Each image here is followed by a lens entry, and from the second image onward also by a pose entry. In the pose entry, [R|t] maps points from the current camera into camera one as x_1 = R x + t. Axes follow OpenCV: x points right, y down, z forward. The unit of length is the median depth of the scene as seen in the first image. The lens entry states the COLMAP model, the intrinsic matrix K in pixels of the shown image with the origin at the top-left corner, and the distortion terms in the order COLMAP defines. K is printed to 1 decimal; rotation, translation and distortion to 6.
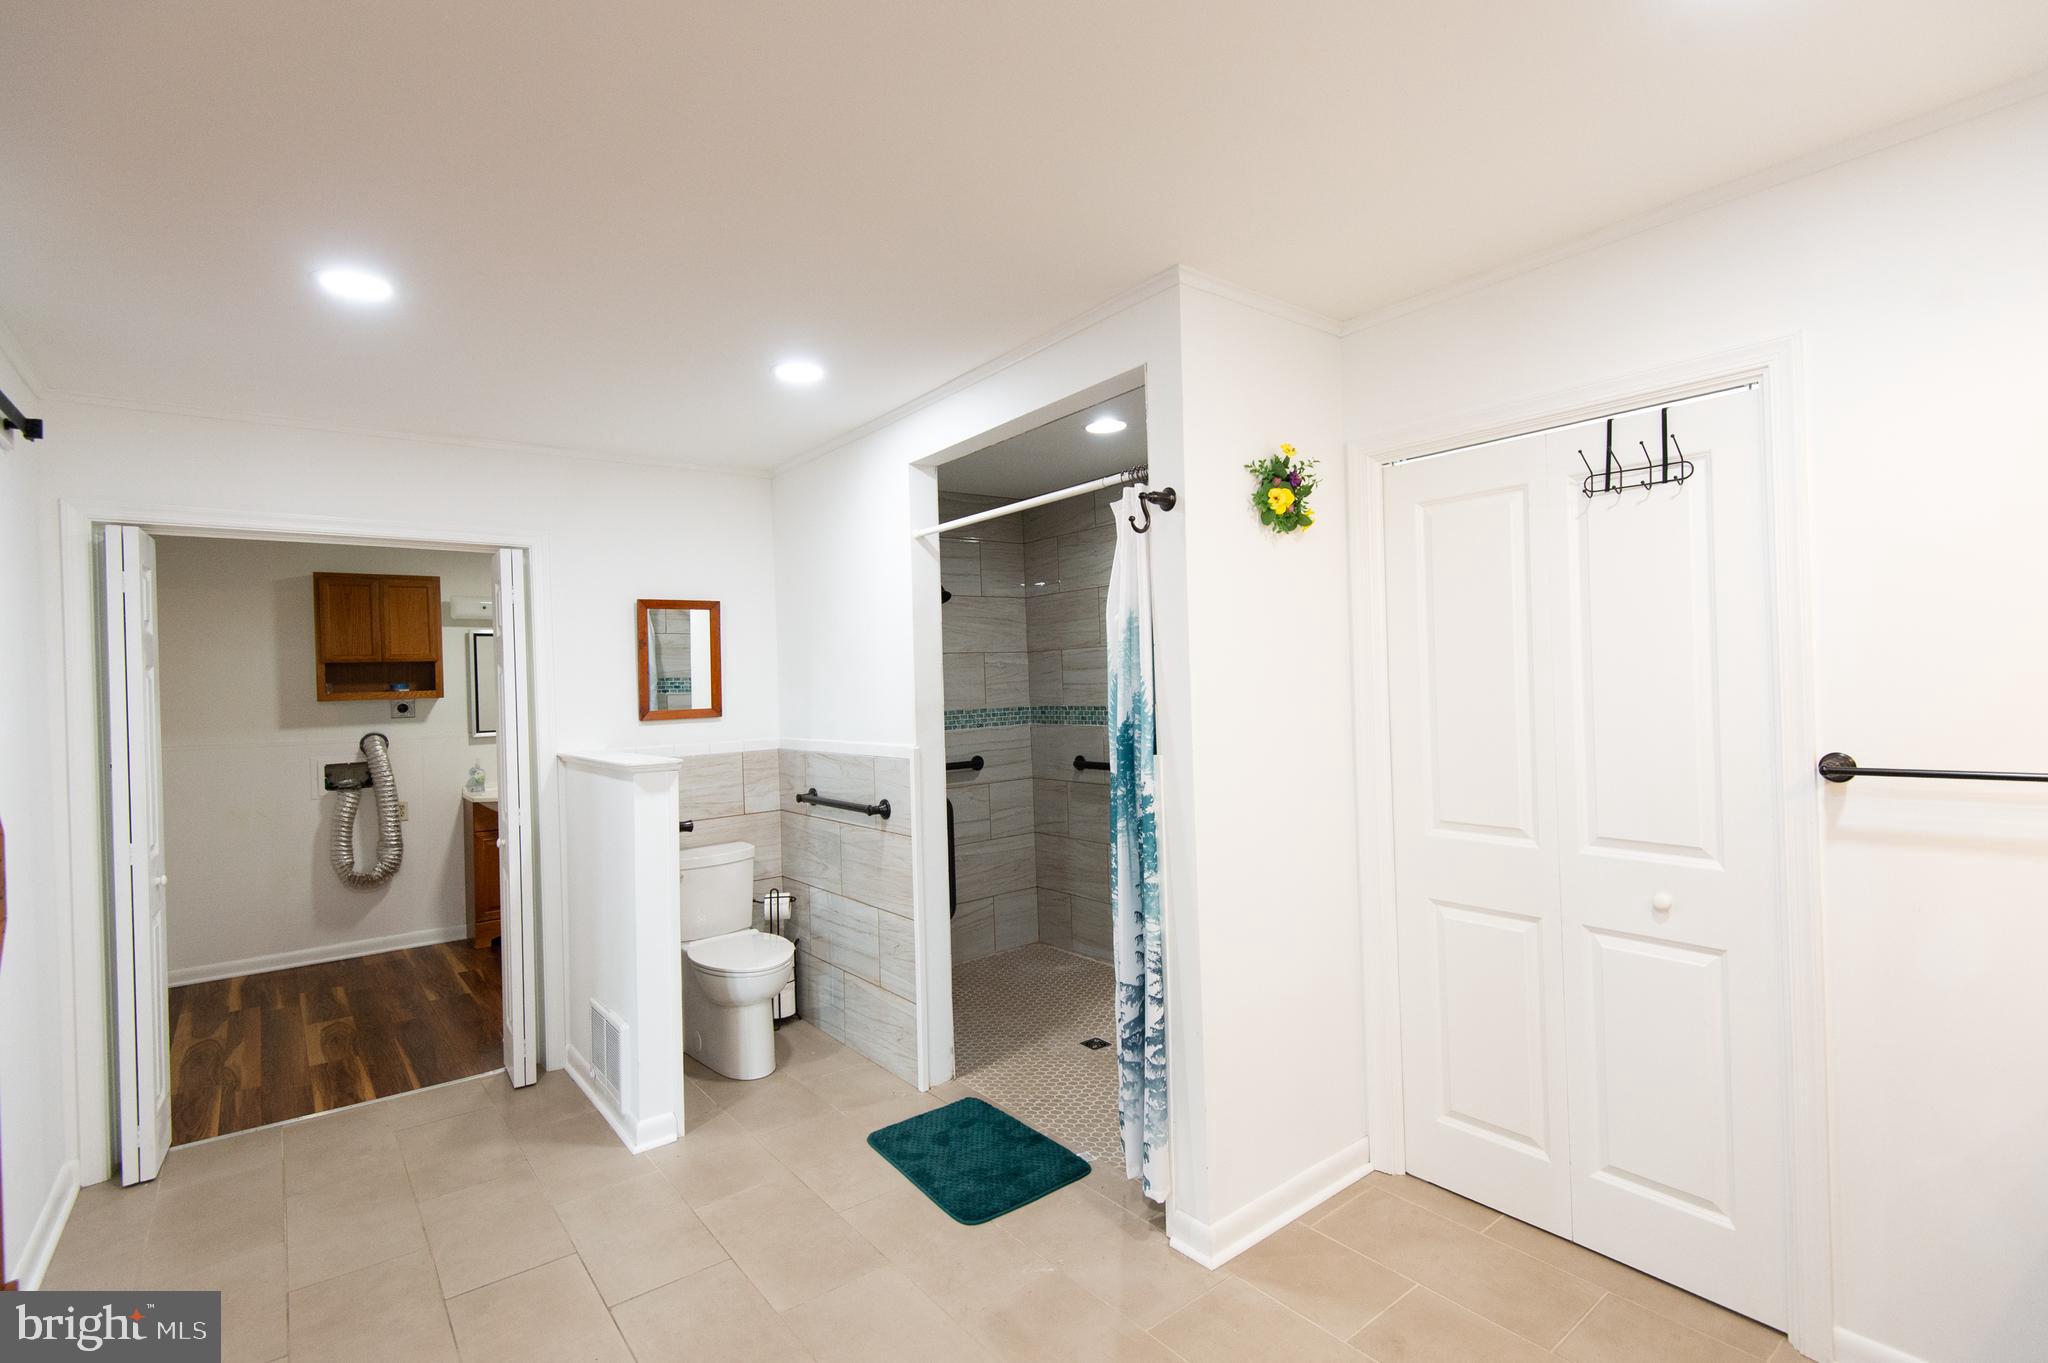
lens RADIAL K [[936.6, 0, 1024.0], [0, 936.6, 681.5], [0, 0, 1]] dist [0.040513, -0.026568]
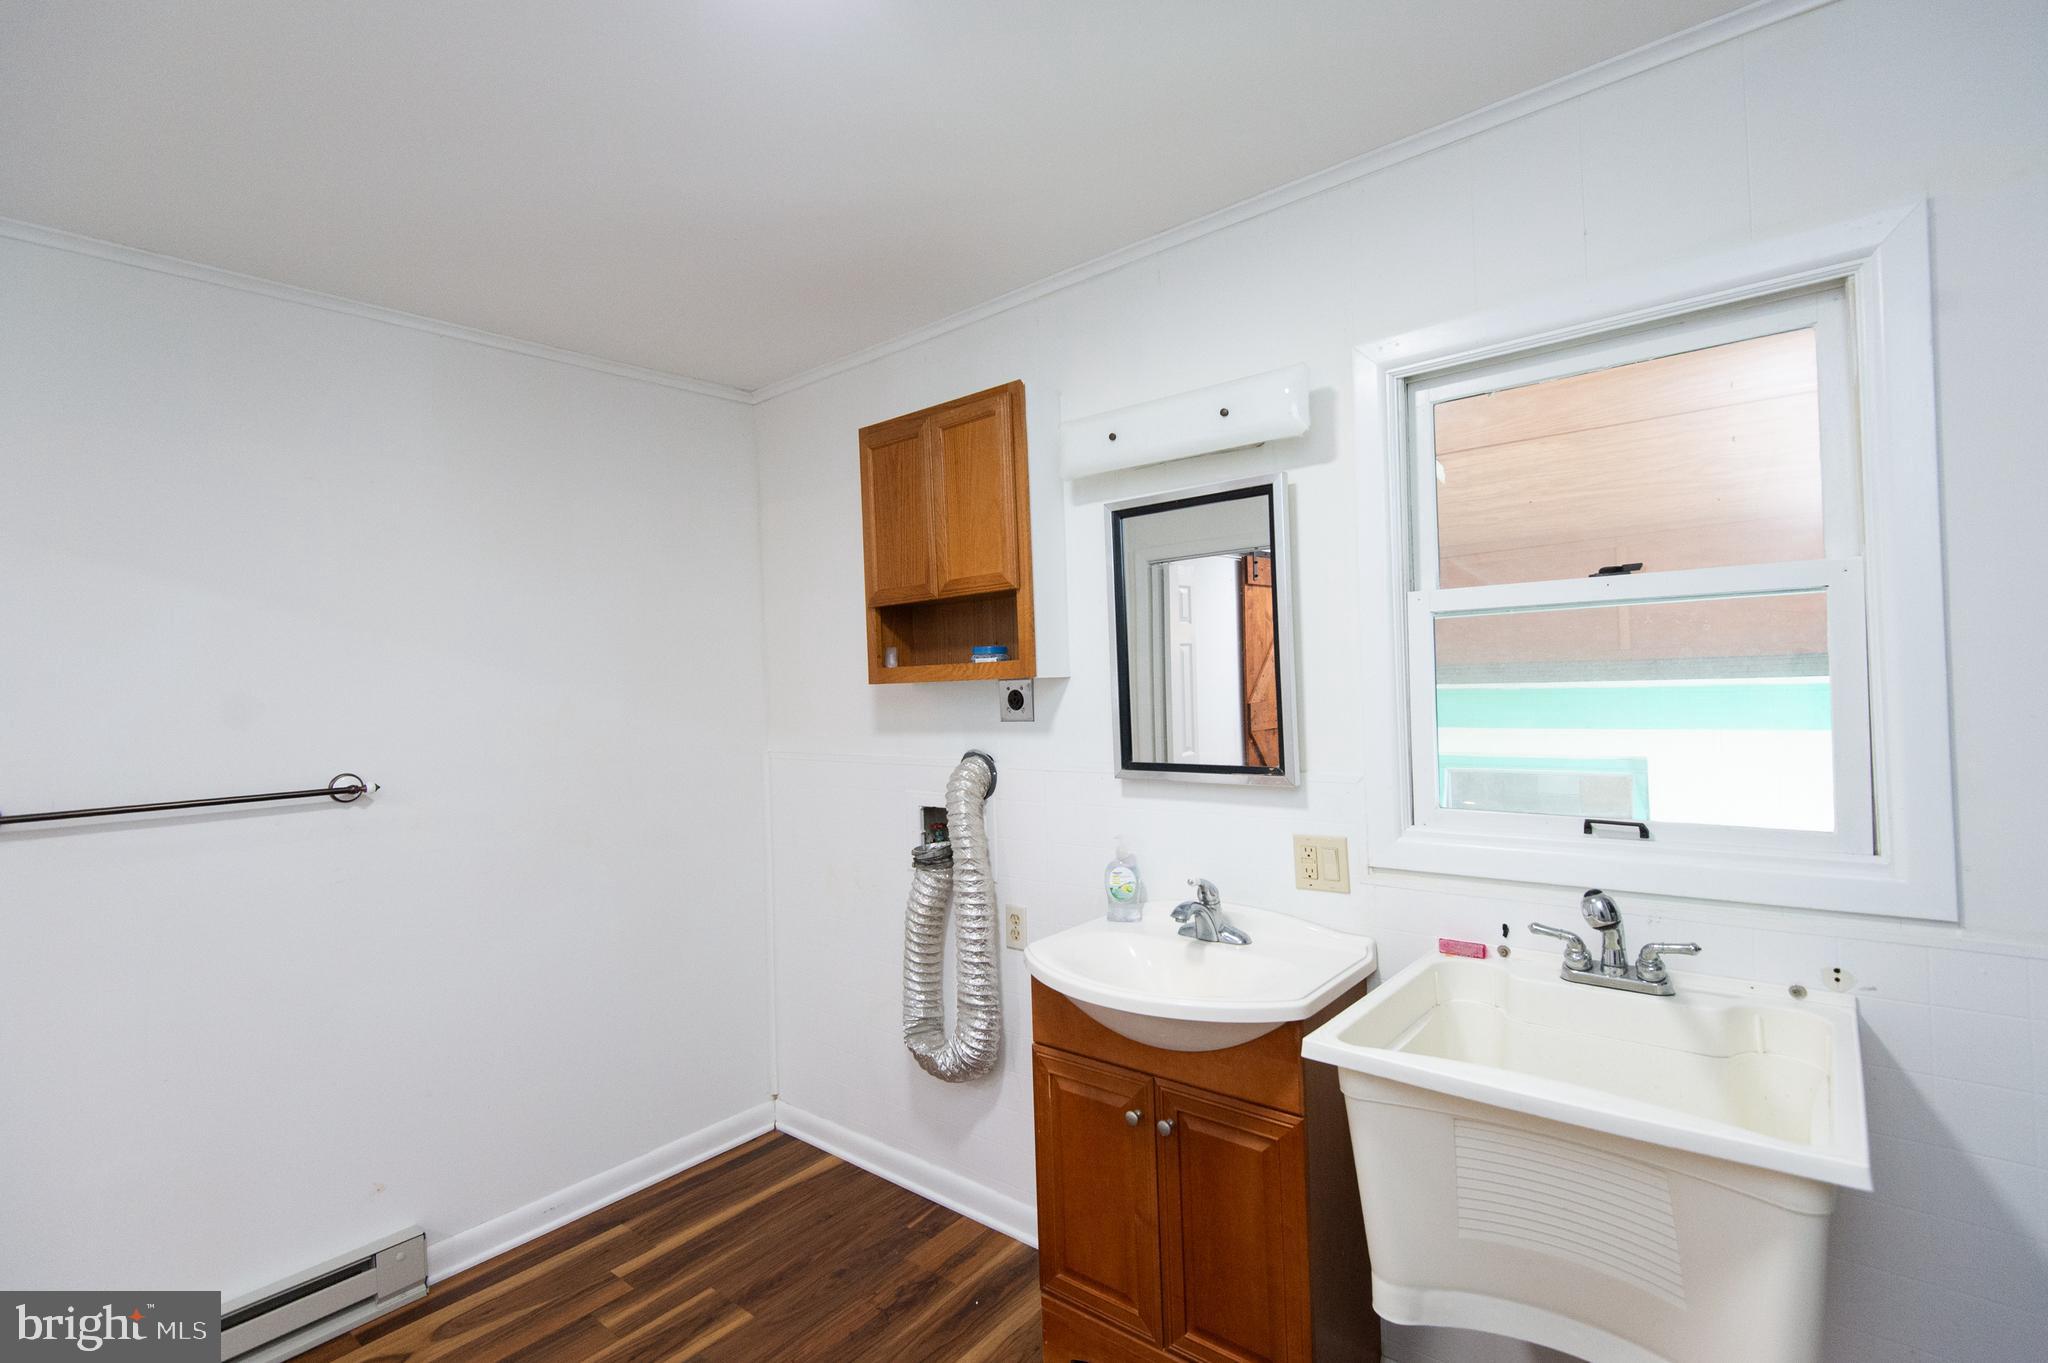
lens RADIAL K [[936.6, 0, 1024.0], [0, 936.6, 681.5], [0, 0, 1]] dist [0.040513, -0.026568]
pose [[0.209138, 0.004899, -0.977874, -0.228545], [0.019246, 0.999773, 0.009125, 0.016117], [0.977697, -0.020728, 0.208996, 0.940895]]
